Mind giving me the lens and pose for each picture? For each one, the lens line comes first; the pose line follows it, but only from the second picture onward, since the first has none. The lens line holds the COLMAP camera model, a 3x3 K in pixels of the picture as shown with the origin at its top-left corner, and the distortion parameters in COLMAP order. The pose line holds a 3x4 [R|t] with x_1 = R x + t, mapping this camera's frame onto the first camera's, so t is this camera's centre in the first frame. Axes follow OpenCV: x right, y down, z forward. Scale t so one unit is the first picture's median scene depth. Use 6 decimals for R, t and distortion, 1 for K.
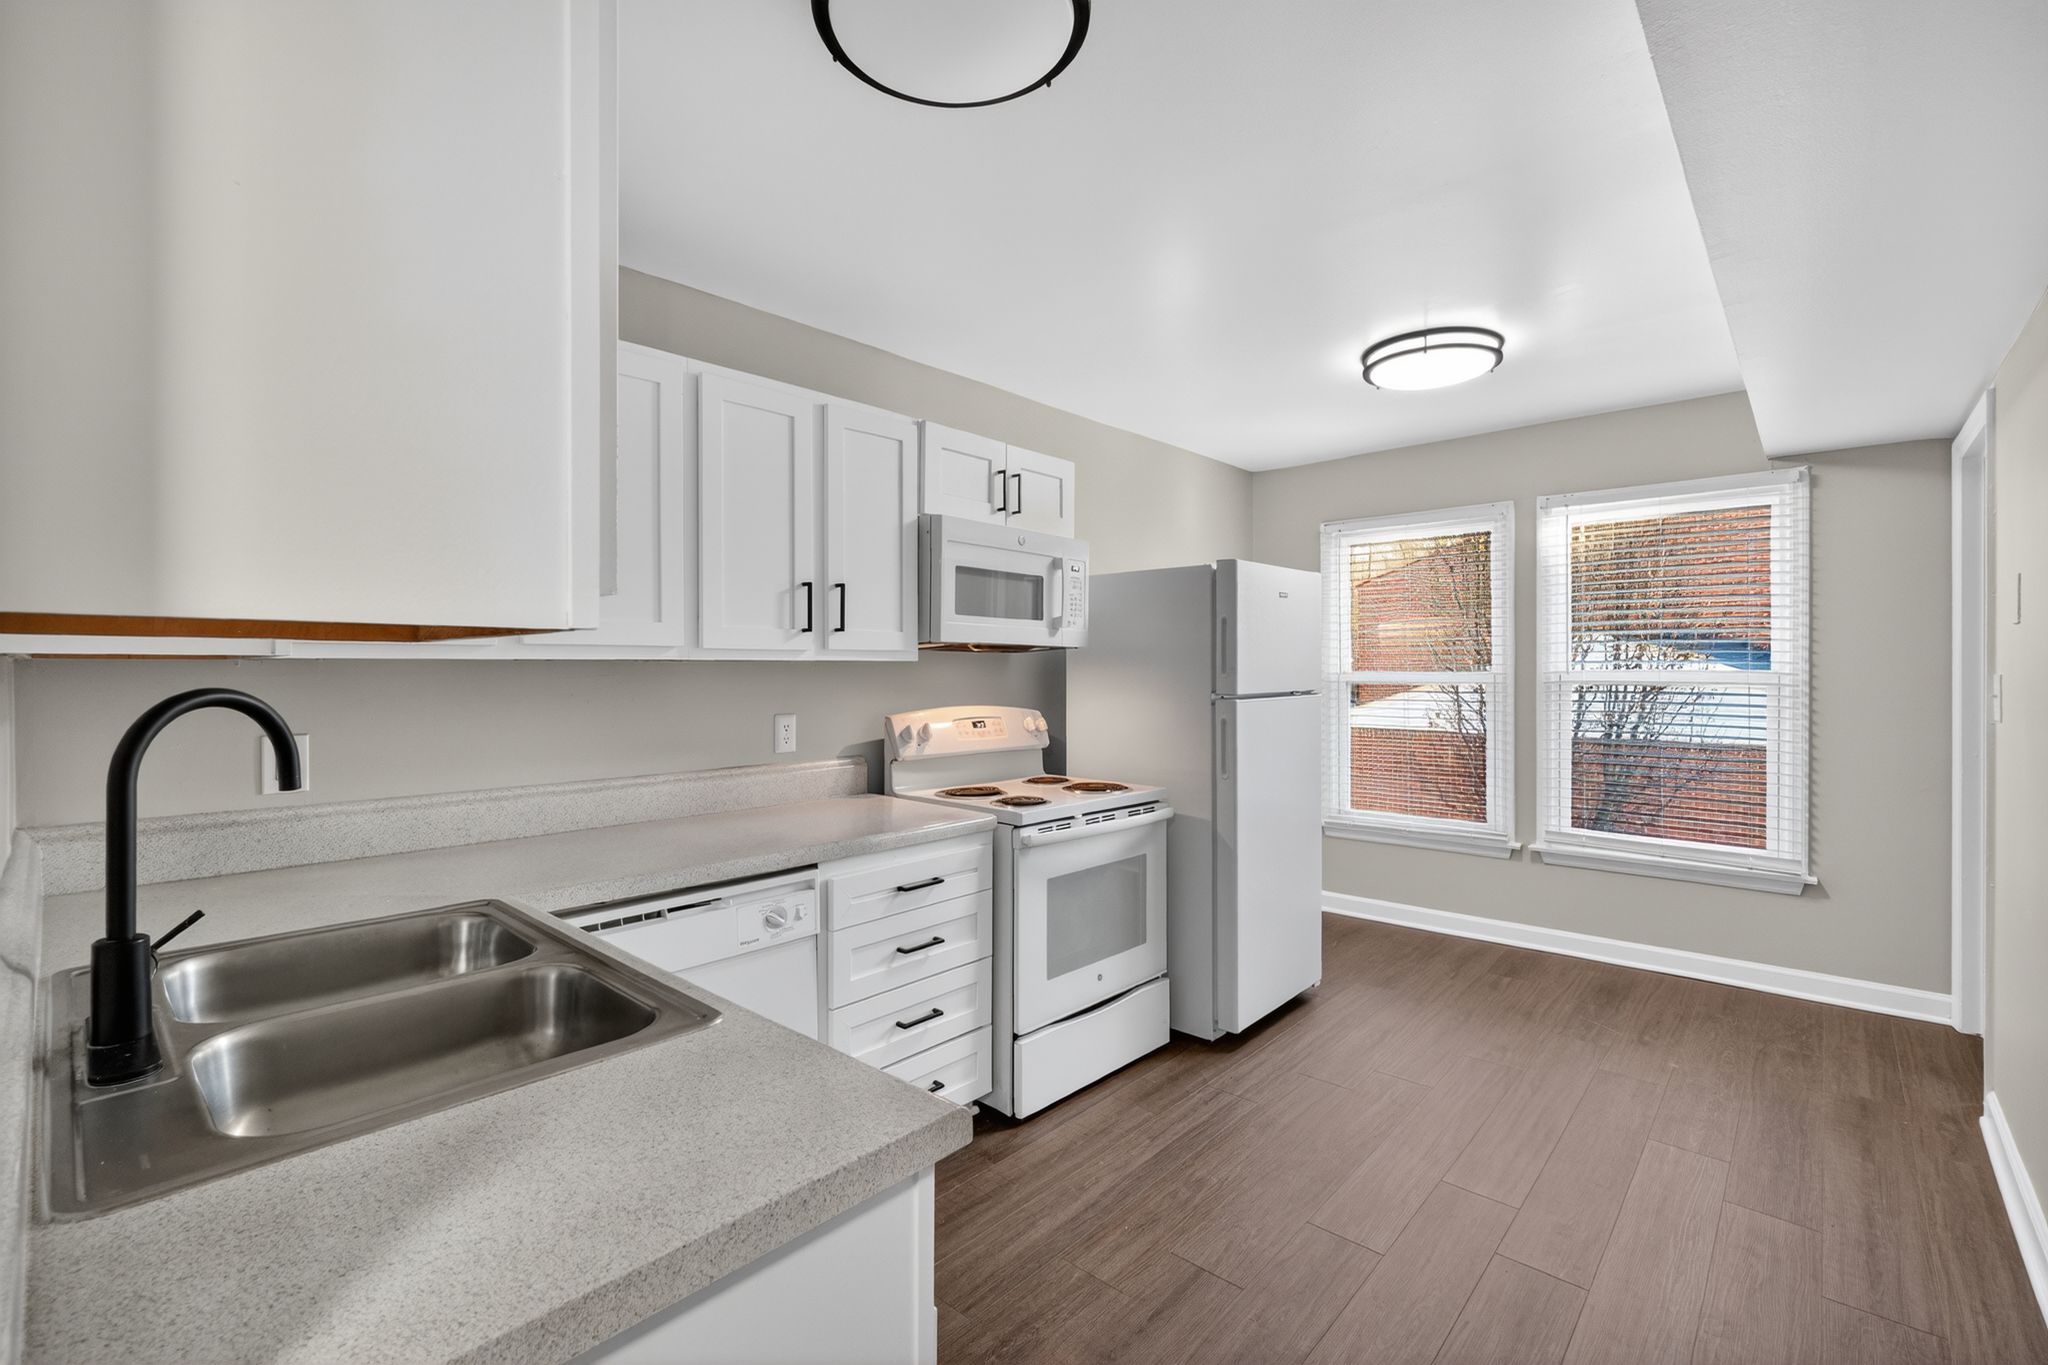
lens RADIAL K [[882.3, 0, 1021.4], [0, 882.3, 669.1], [0, 0, 1]] dist [0.003666, 0.000216]
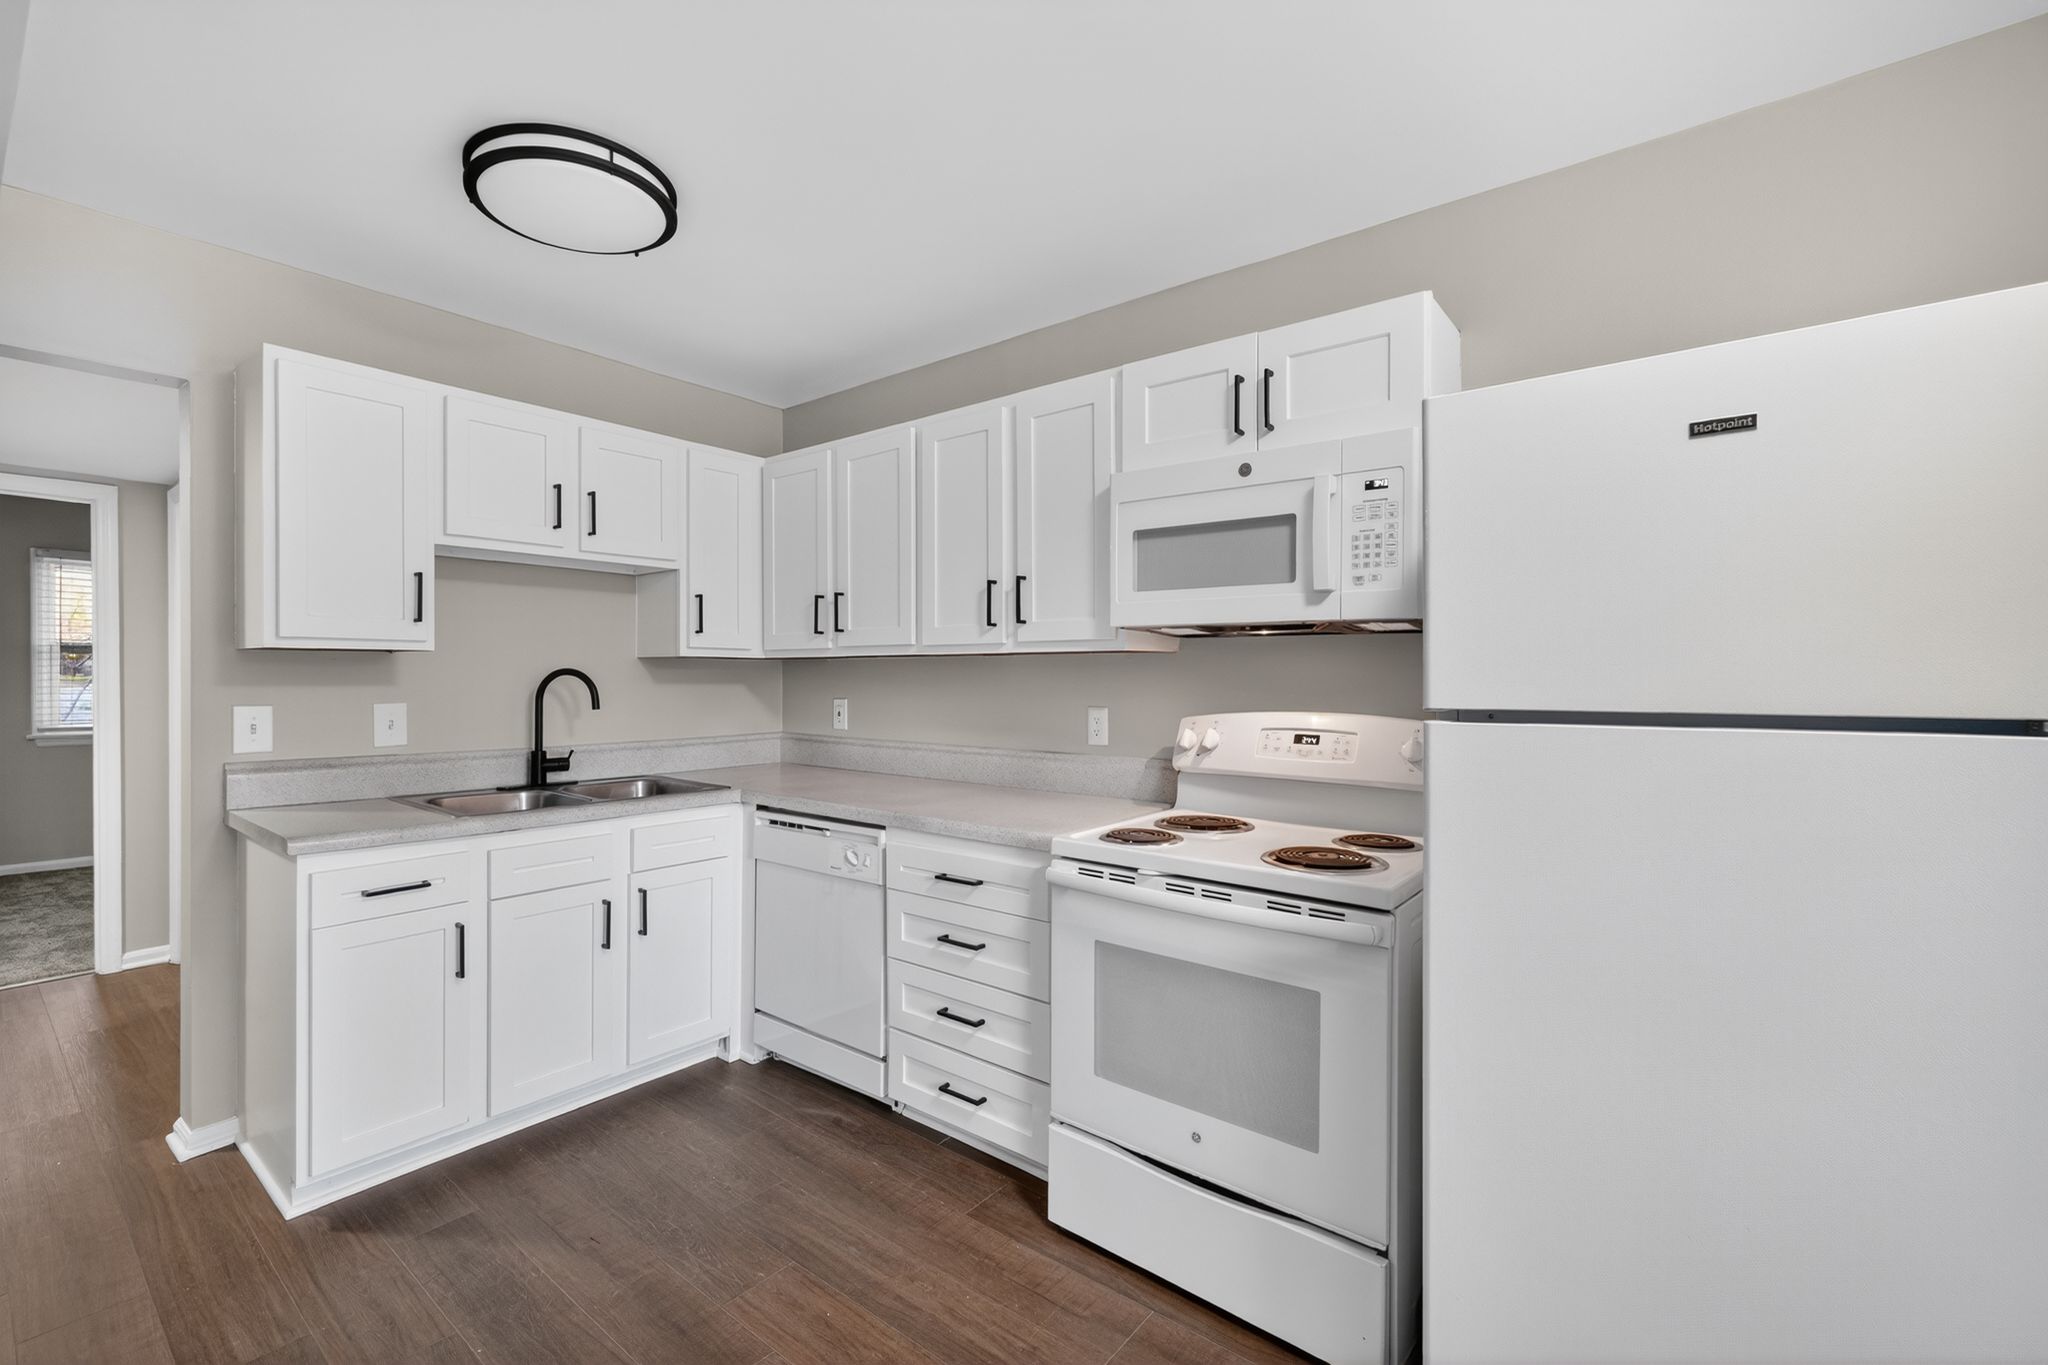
lens RADIAL K [[882.3, 0, 1020.6], [0, 882.3, 679.2], [0, 0, 1]] dist [0.003666, 0.000216]
pose [[0.068053, 0.006639, -0.997660, 0.768069], [0.001155, 0.999977, 0.006733, 0.012952], [0.997681, -0.001610, 0.068044, 0.887946]]
